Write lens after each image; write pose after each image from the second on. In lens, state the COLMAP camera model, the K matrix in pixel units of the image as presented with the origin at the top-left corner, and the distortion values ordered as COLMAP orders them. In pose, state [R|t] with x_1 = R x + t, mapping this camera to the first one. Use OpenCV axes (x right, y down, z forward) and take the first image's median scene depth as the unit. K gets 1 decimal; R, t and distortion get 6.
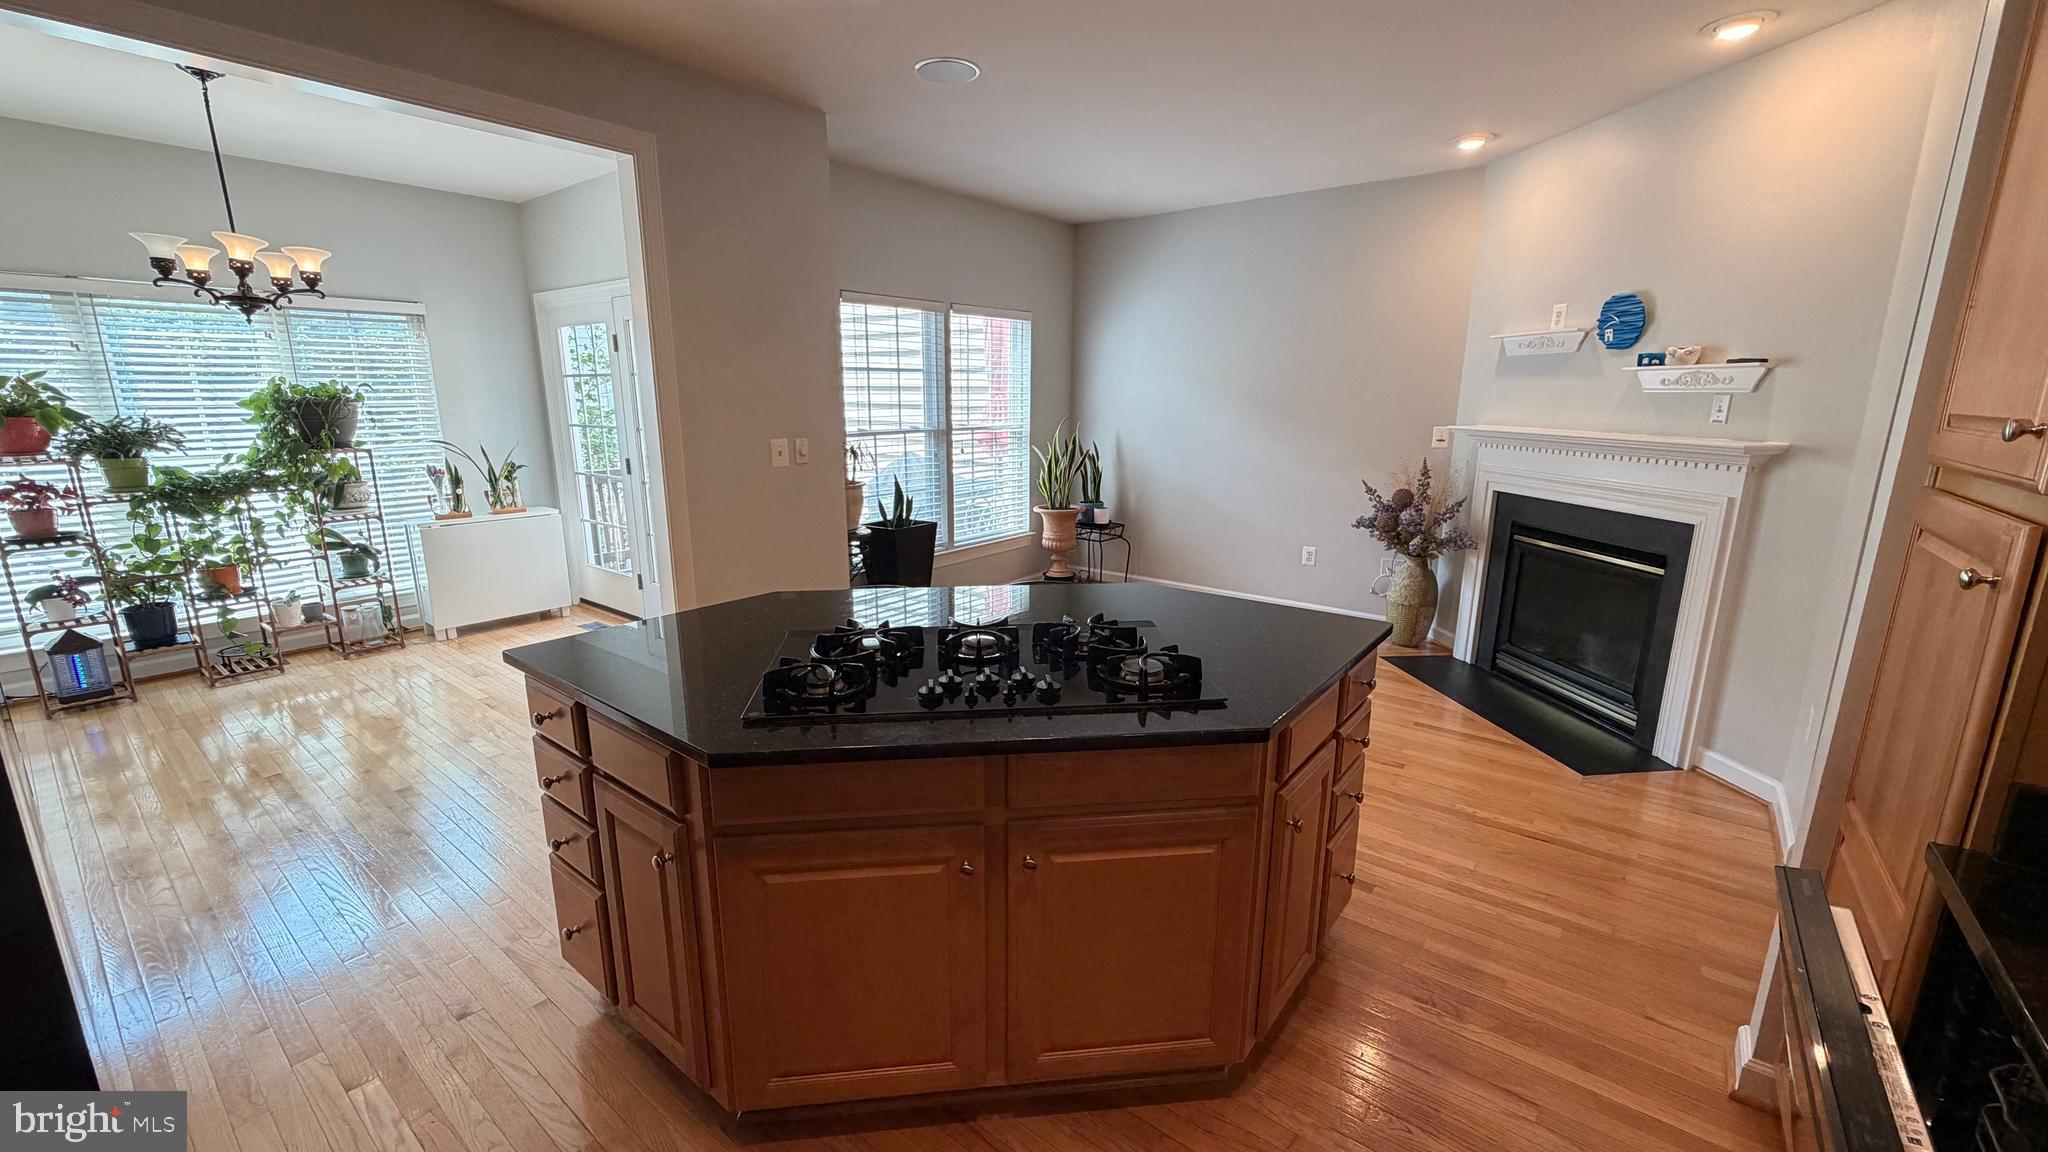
lens RADIAL K [[812.6, 0, 1026.7], [0, 812.6, 578.4], [0, 0, 1]] dist [0.000164, -0.000851]
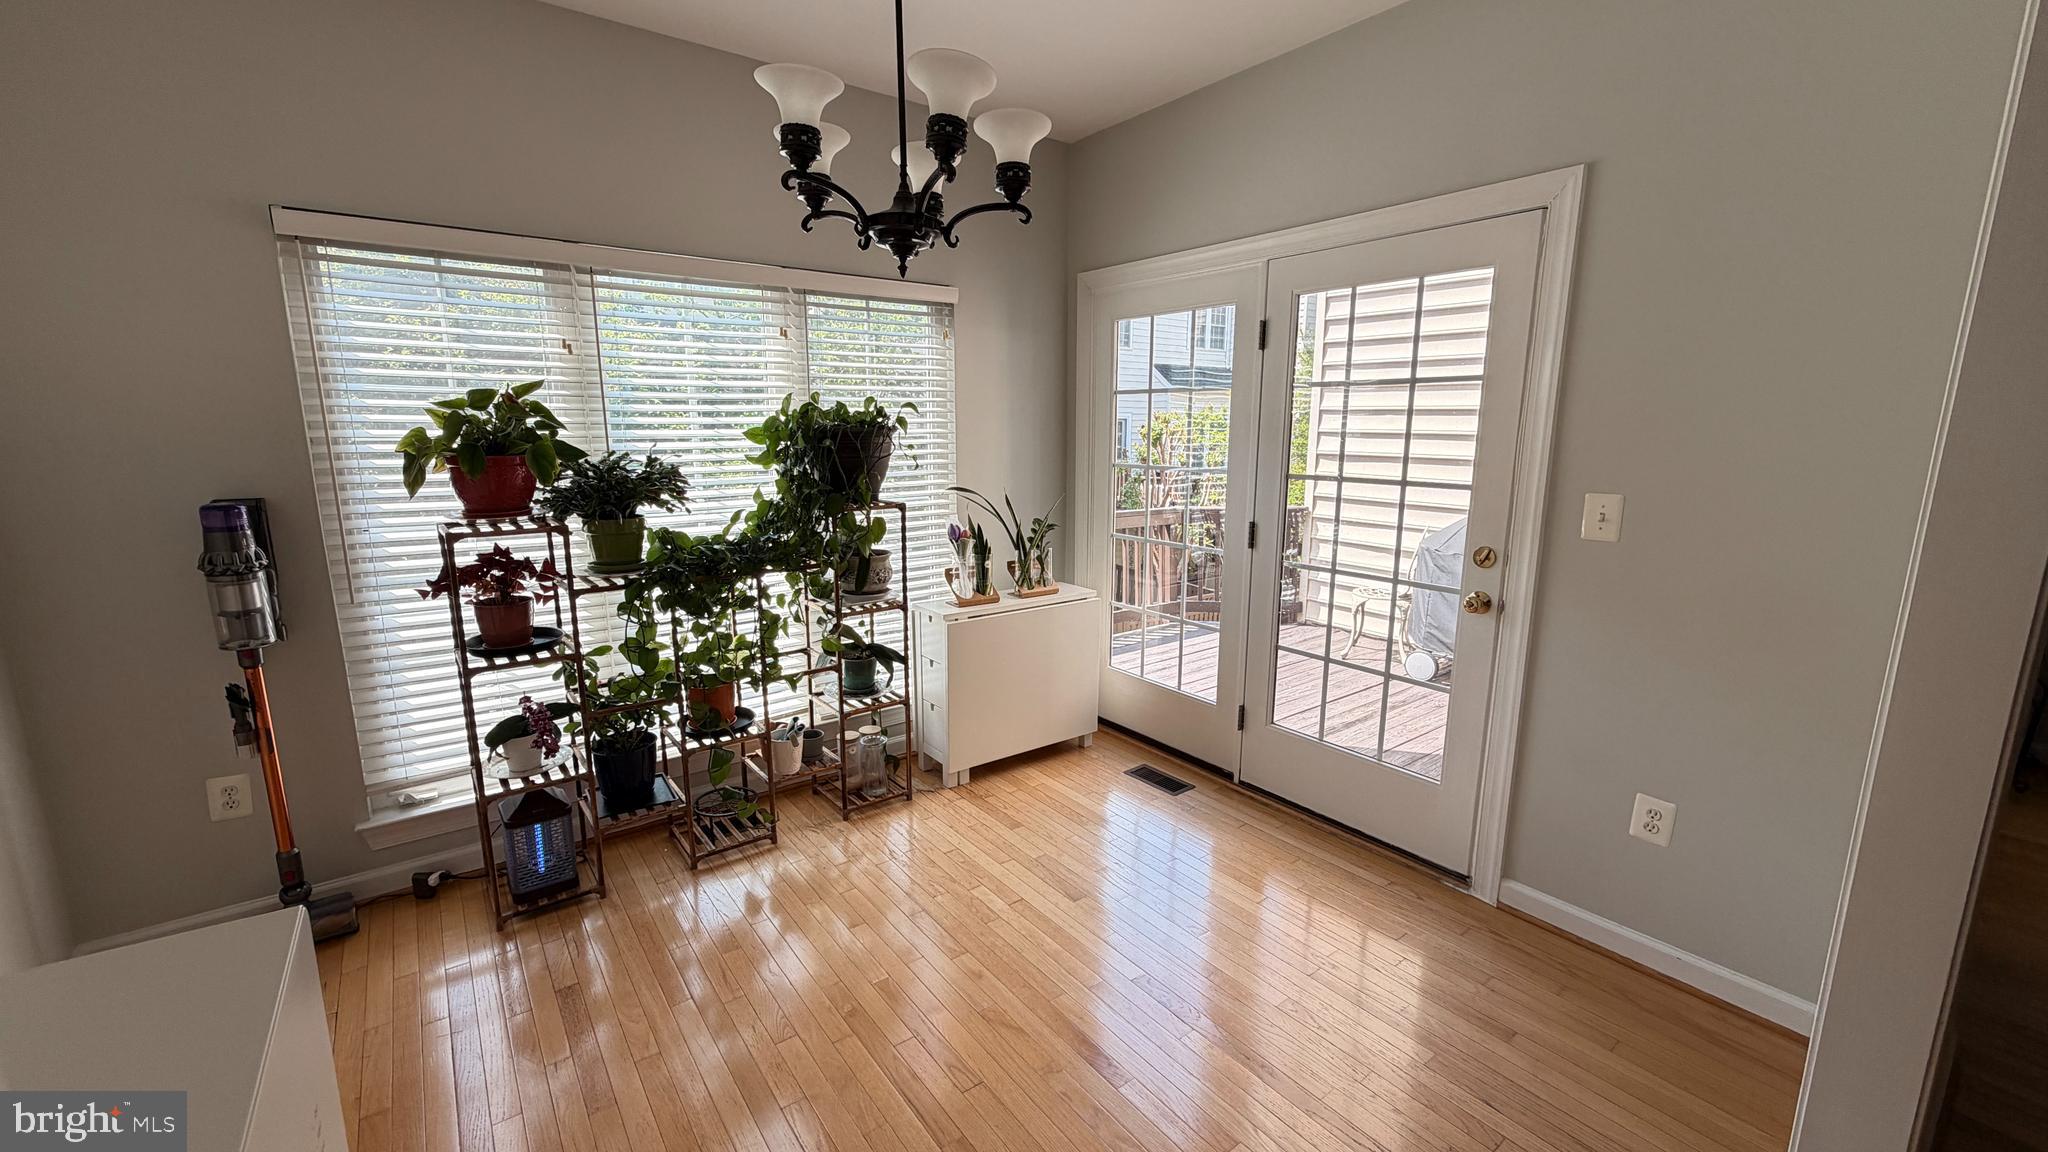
lens RADIAL K [[812.6, 0, 1020.1], [0, 812.6, 576.7], [0, 0, 1]] dist [0.000164, -0.000851]
pose [[0.964630, 0.046481, -0.259479, -0.620126], [-0.055175, 0.998130, -0.026321, -0.099754], [0.257770, 0.039707, 0.965390, 0.451580]]
